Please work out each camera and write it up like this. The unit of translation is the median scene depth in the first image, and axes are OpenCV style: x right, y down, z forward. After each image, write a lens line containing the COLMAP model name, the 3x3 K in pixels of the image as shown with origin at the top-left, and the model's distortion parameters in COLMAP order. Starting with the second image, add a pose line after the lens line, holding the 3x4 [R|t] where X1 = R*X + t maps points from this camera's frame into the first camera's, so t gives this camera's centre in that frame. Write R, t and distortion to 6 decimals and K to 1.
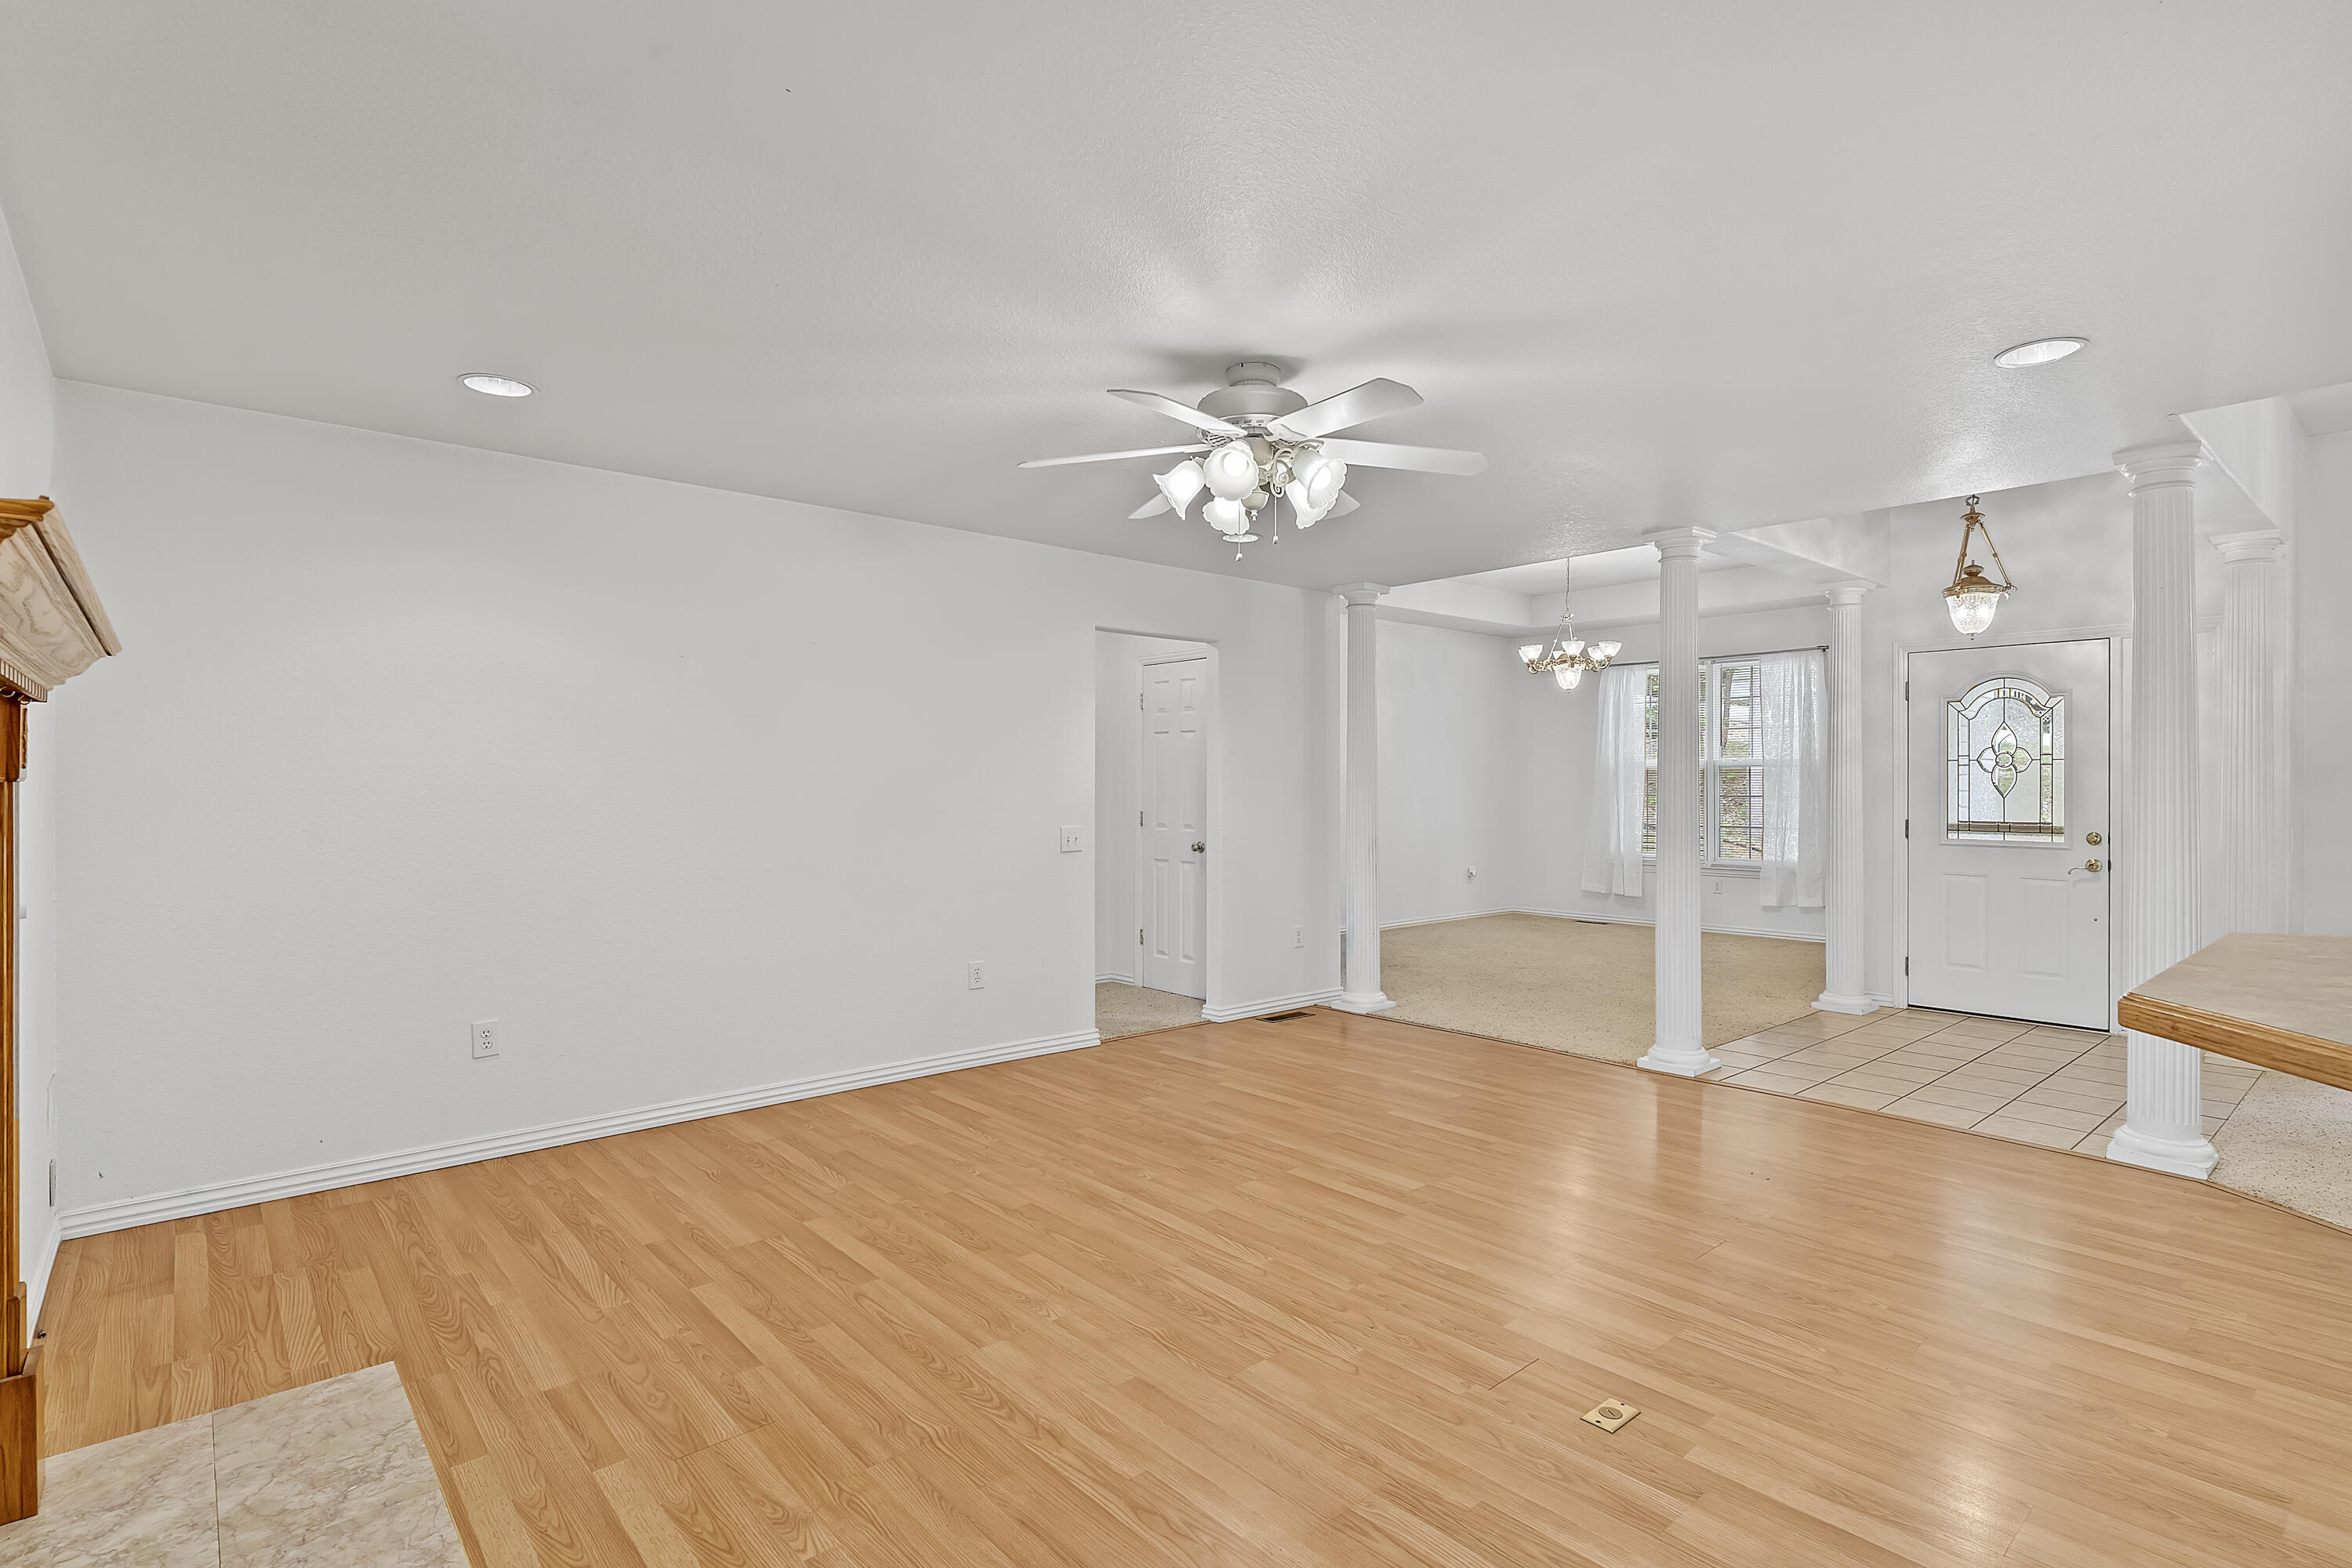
lens RADIAL K [[1128.3, 0, 1205.1], [0, 1128.3, 776.7], [0, 0, 1]] dist [-0.002074, -0.000594]
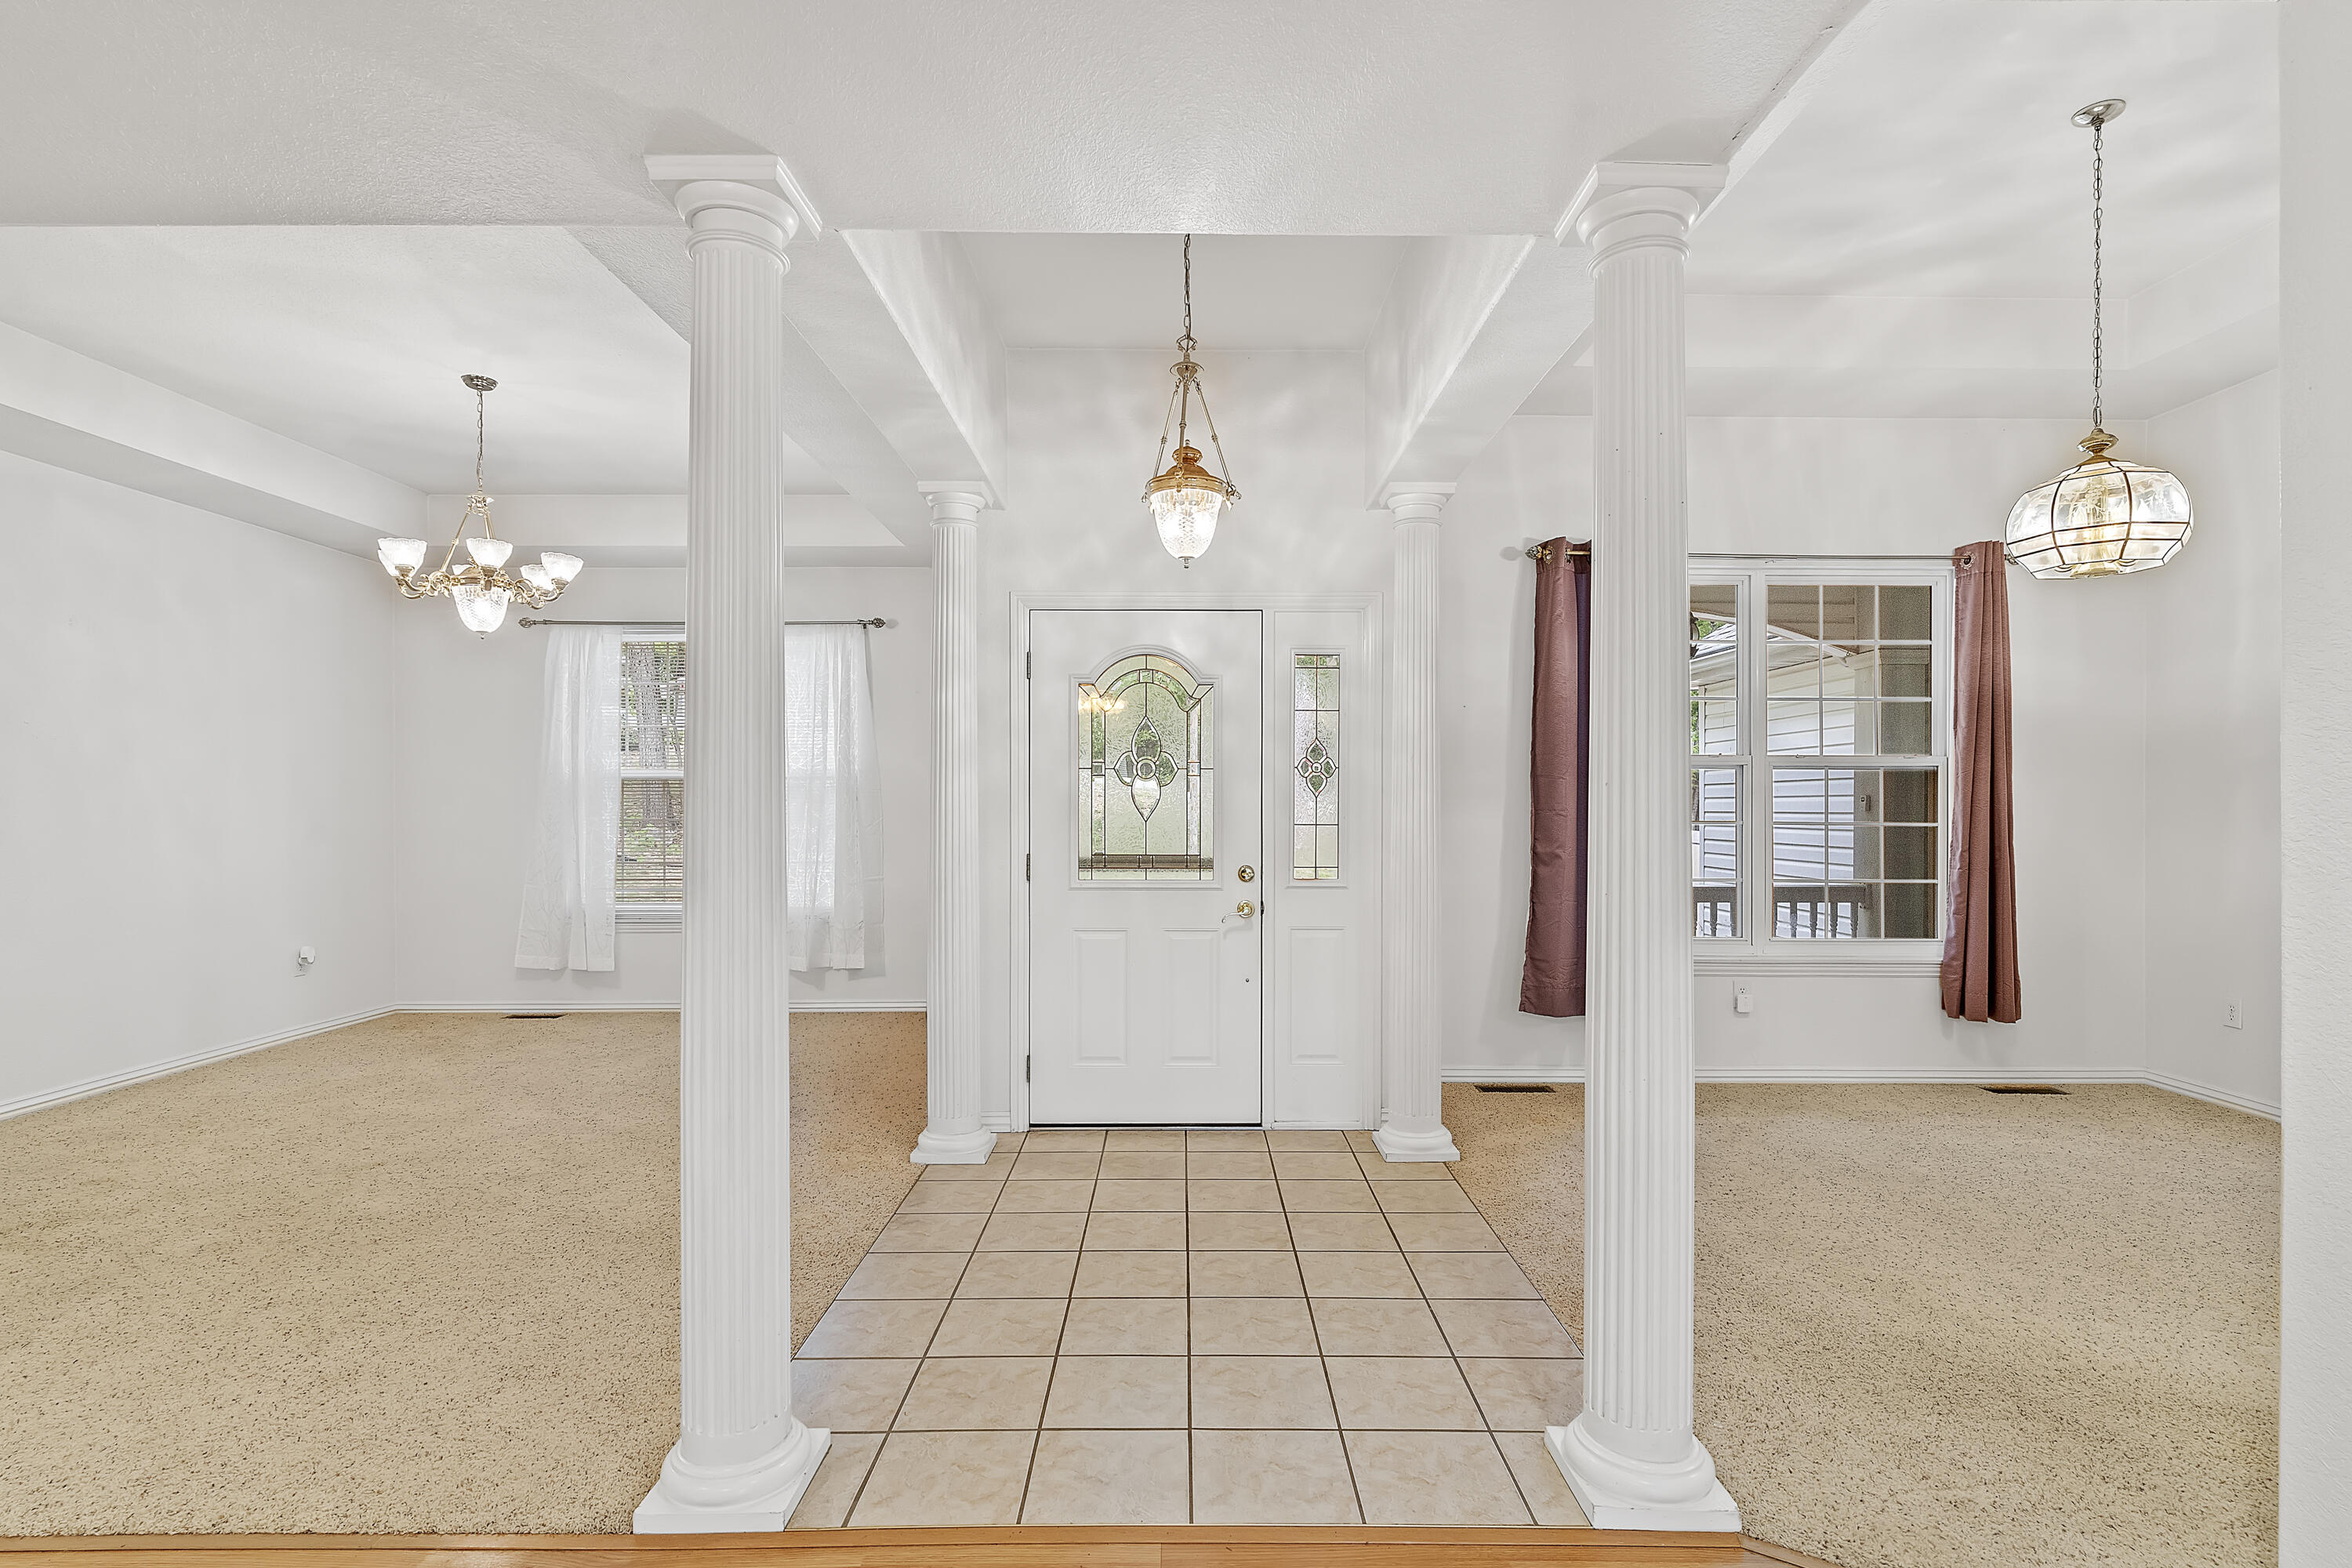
lens RADIAL K [[1122.5, 0, 1174.3], [0, 1122.5, 810.5], [0, 0, 1]] dist [-0.000204, -0.000027]
pose [[0.666745, -0.005104, 0.745268, 0.219099], [-0.003330, 0.999946, 0.009827, 0.005771], [-0.745278, -0.009034, 0.666692, 0.601621]]
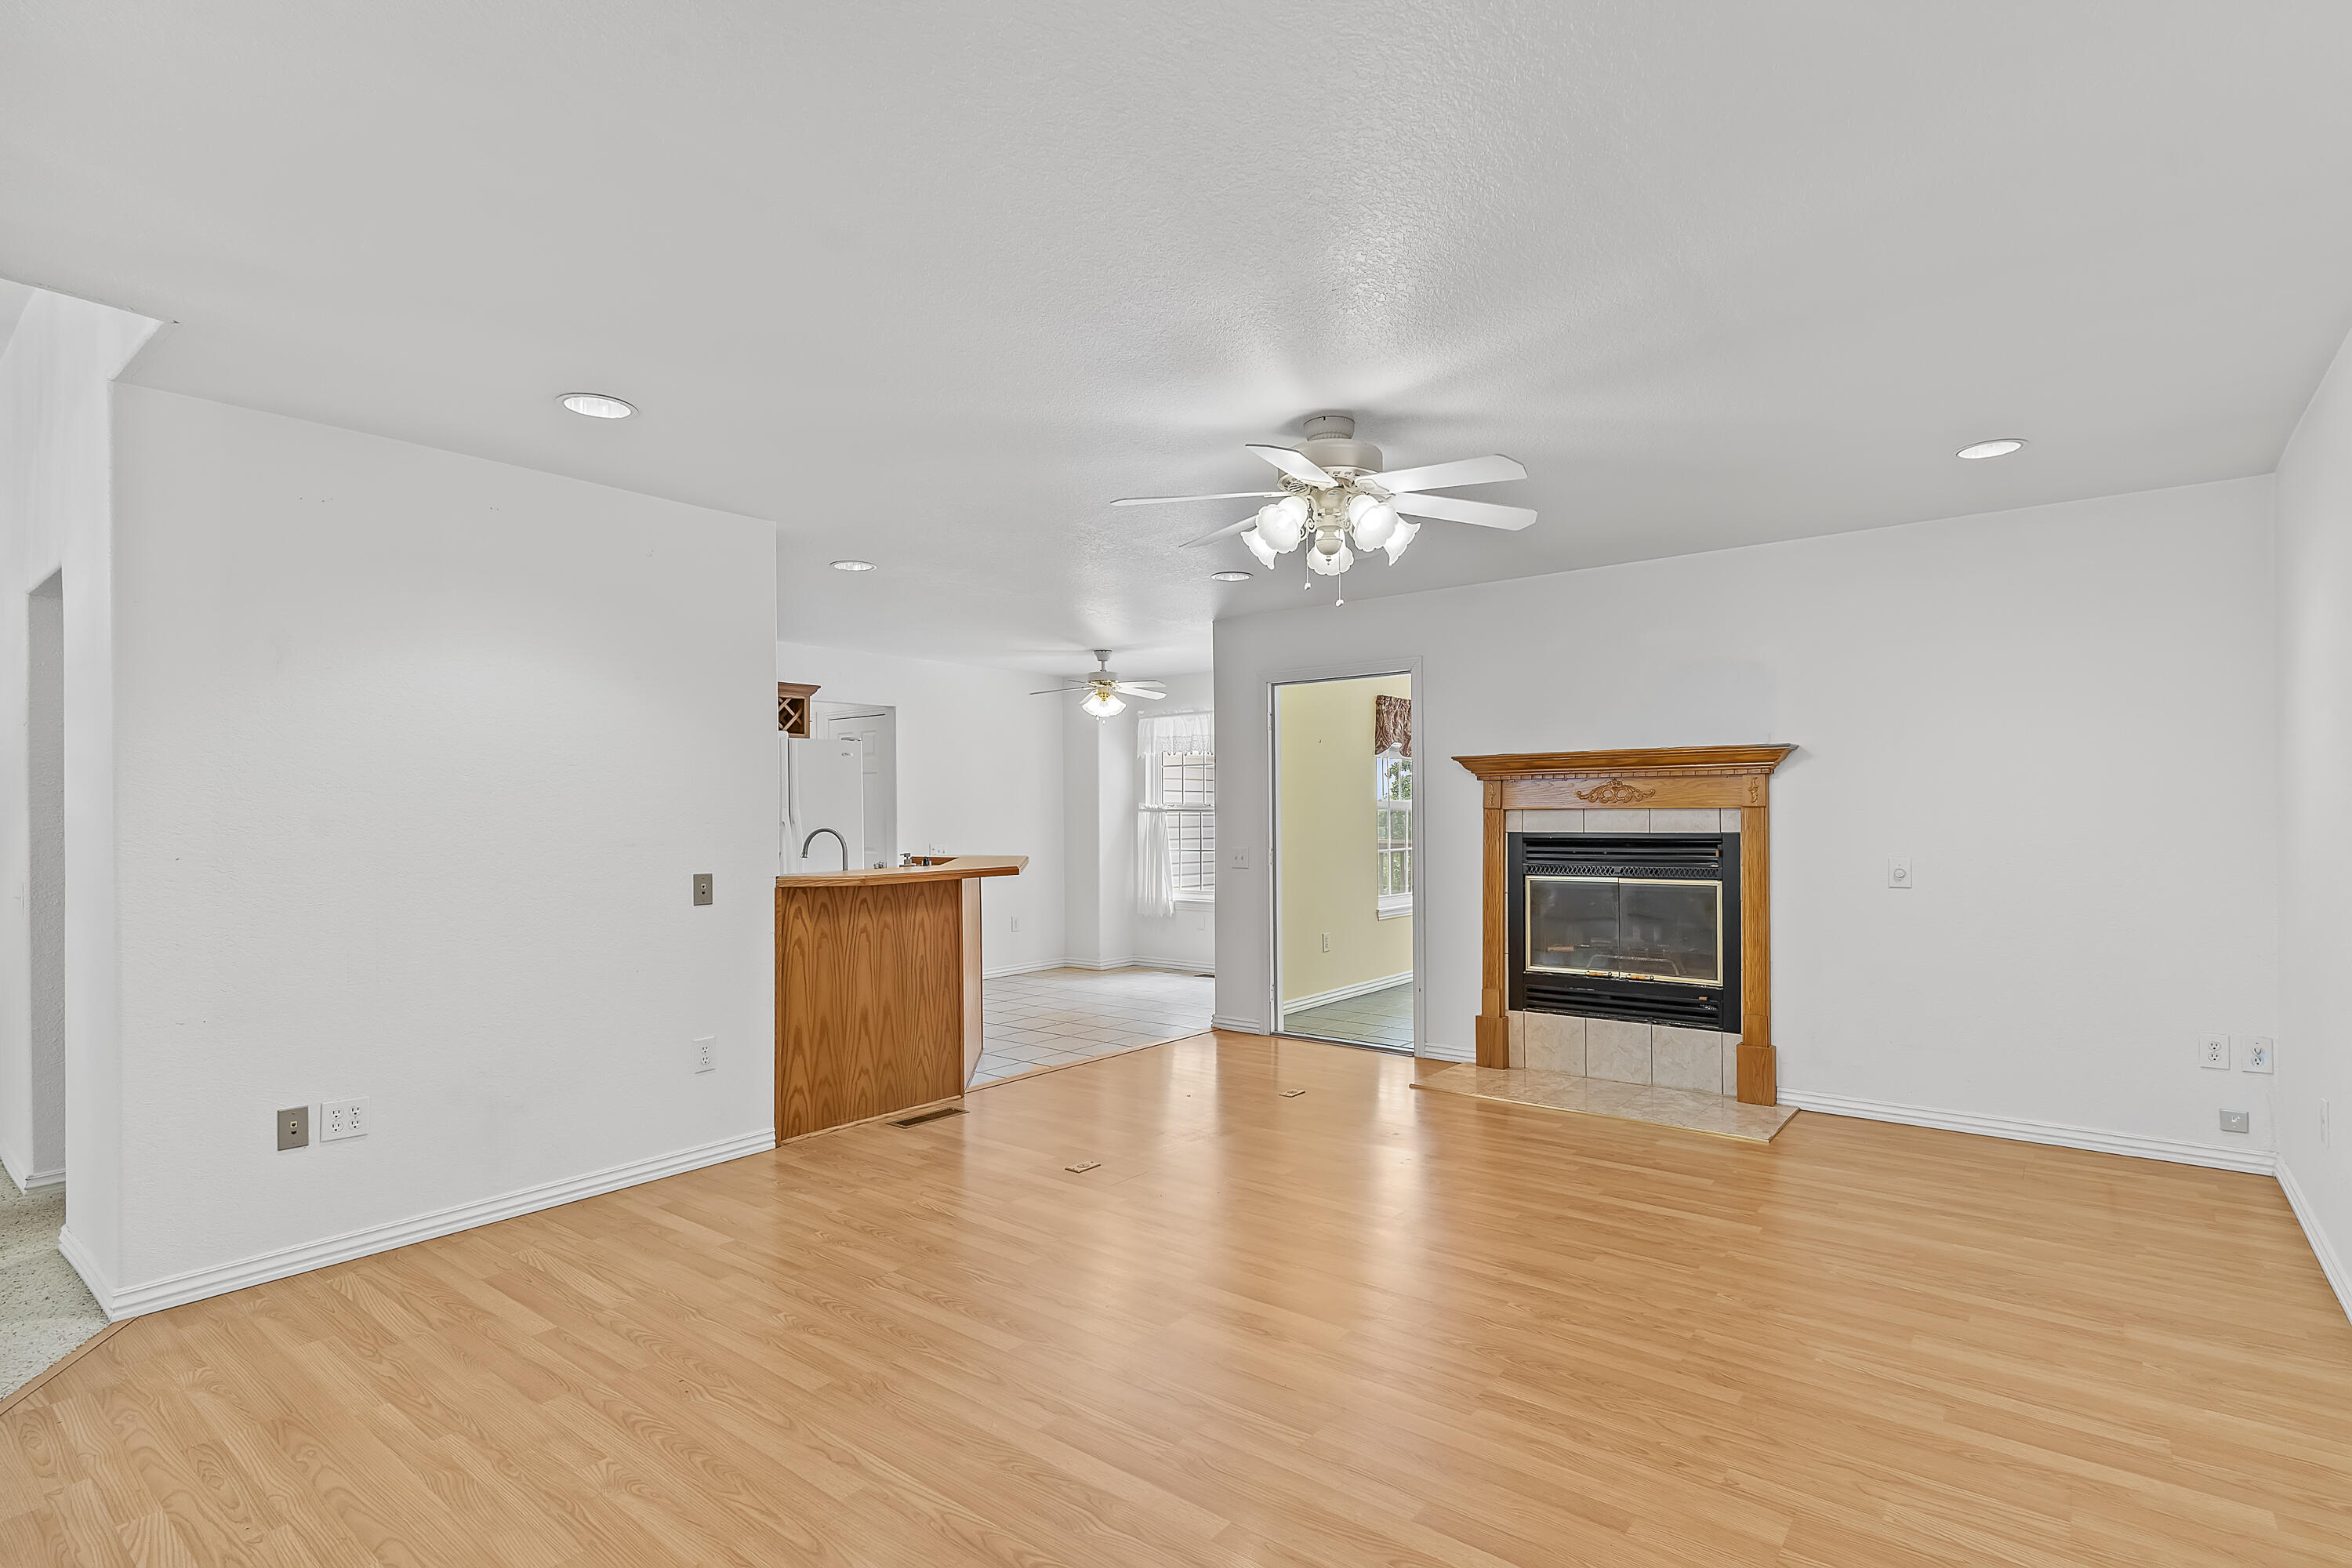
lens RADIAL K [[1145.0, 0, 1186.8], [0, 1145.0, 798.5], [0, 0, 1]] dist [0.002563, 0.000070]
pose [[-0.986791, 0.005169, -0.161914, 0.213801], [0.008359, 0.999784, -0.019023, 0.008582], [0.161781, -0.020125, -0.986621, 1.238786]]
